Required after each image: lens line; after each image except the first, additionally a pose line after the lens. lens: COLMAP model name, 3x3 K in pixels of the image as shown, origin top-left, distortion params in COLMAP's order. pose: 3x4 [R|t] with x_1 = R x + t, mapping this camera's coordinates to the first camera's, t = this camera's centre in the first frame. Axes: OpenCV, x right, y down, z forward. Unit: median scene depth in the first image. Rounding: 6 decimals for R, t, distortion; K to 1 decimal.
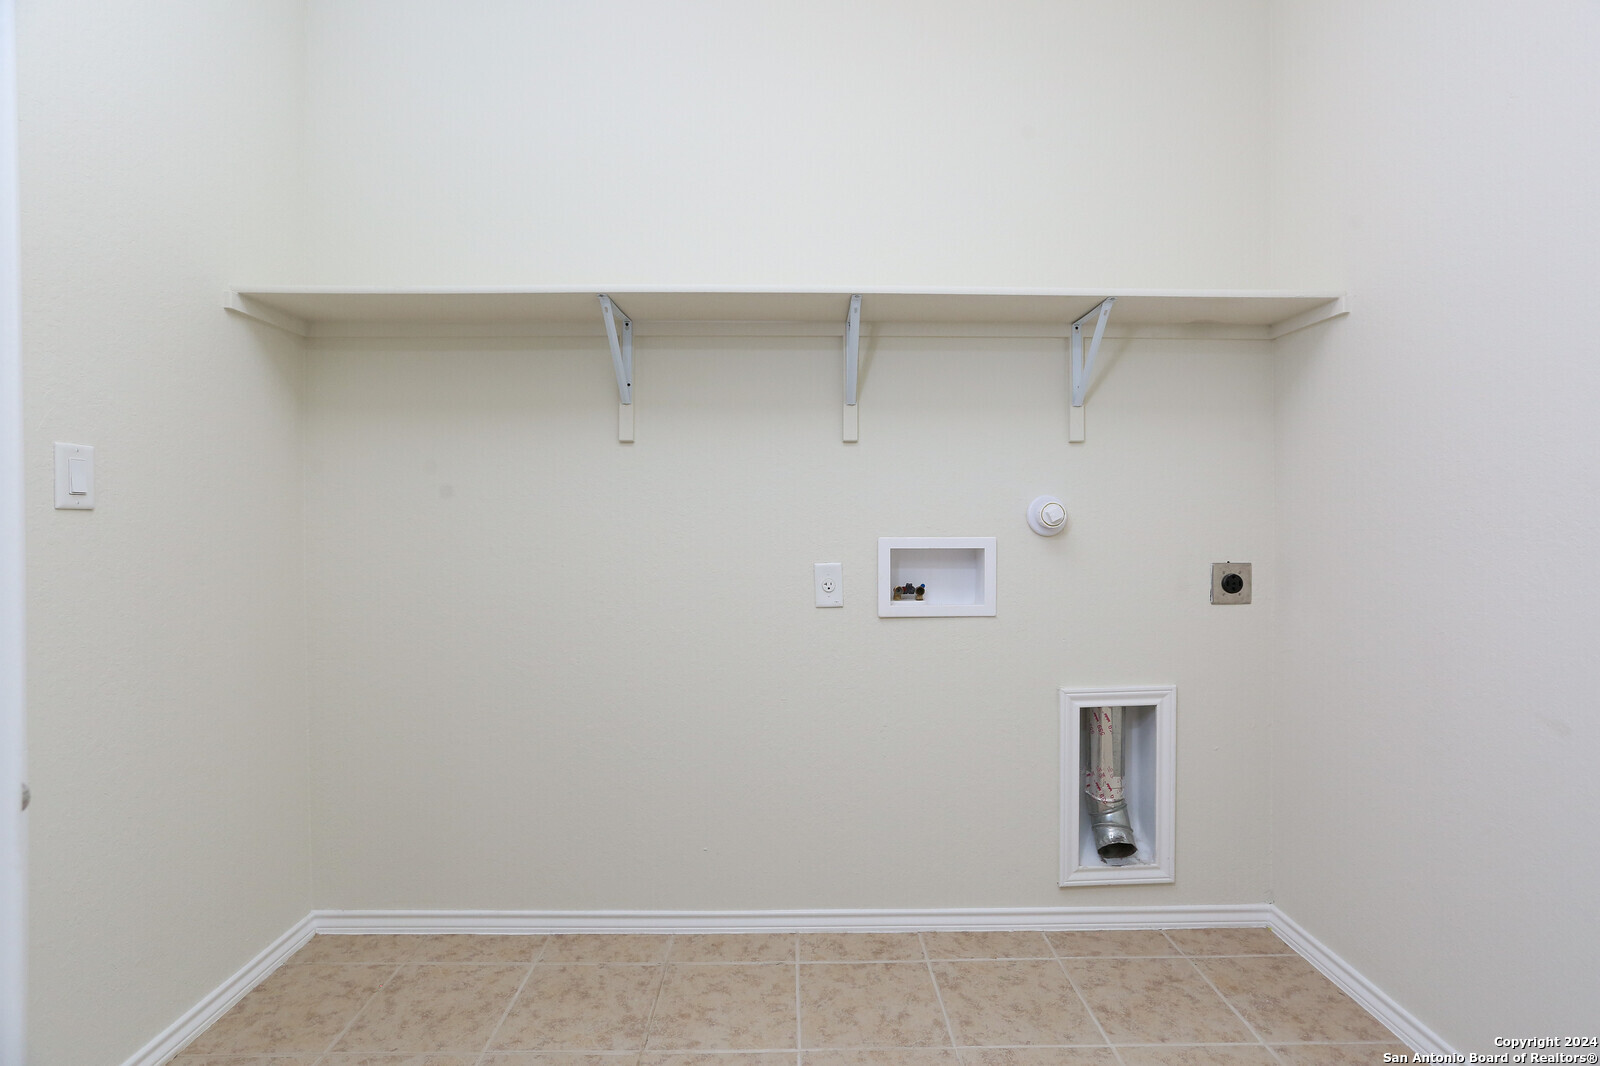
lens RADIAL K [[790.3, 0, 799.4], [0, 790.3, 527.1], [0, 0, 1]] dist [0.001830, 0.003765]
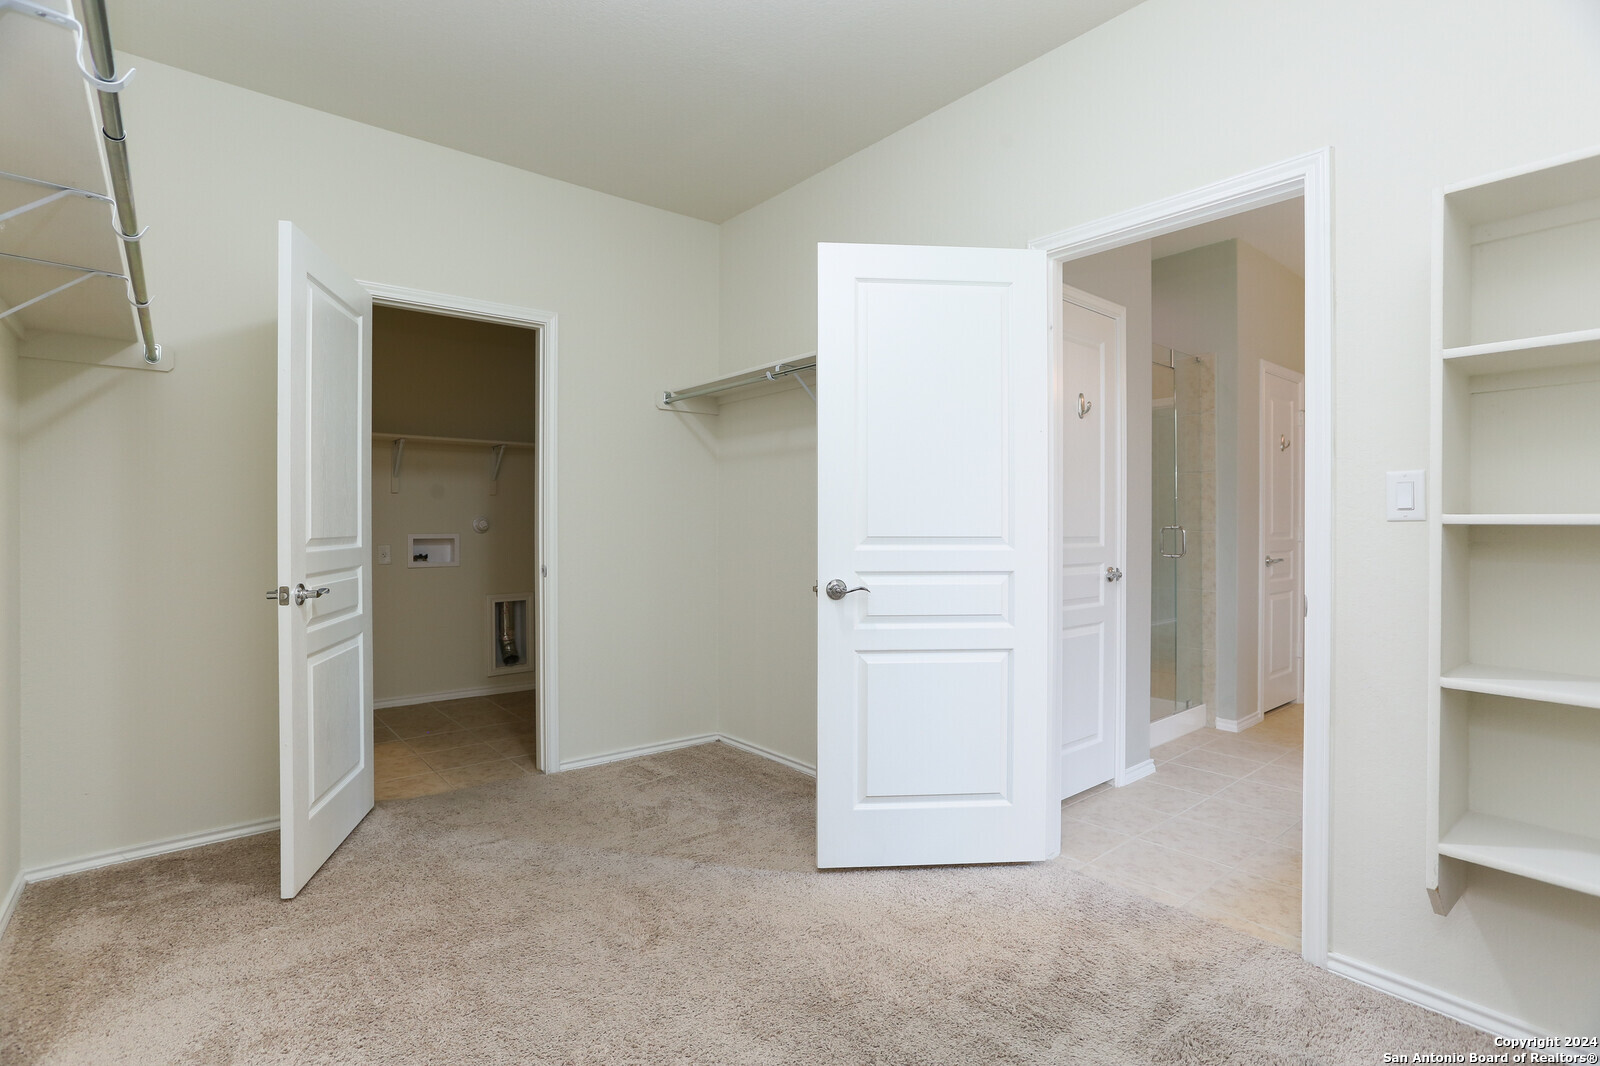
lens RADIAL K [[790.3, 0, 807.6], [0, 790.3, 533.7], [0, 0, 1]] dist [0.001830, 0.003765]
pose [[0.768271, -0.009159, 0.640059, -0.504507], [0.010052, 0.999947, 0.002243, 0.017440], [-0.640045, 0.004710, 0.768323, -1.618758]]
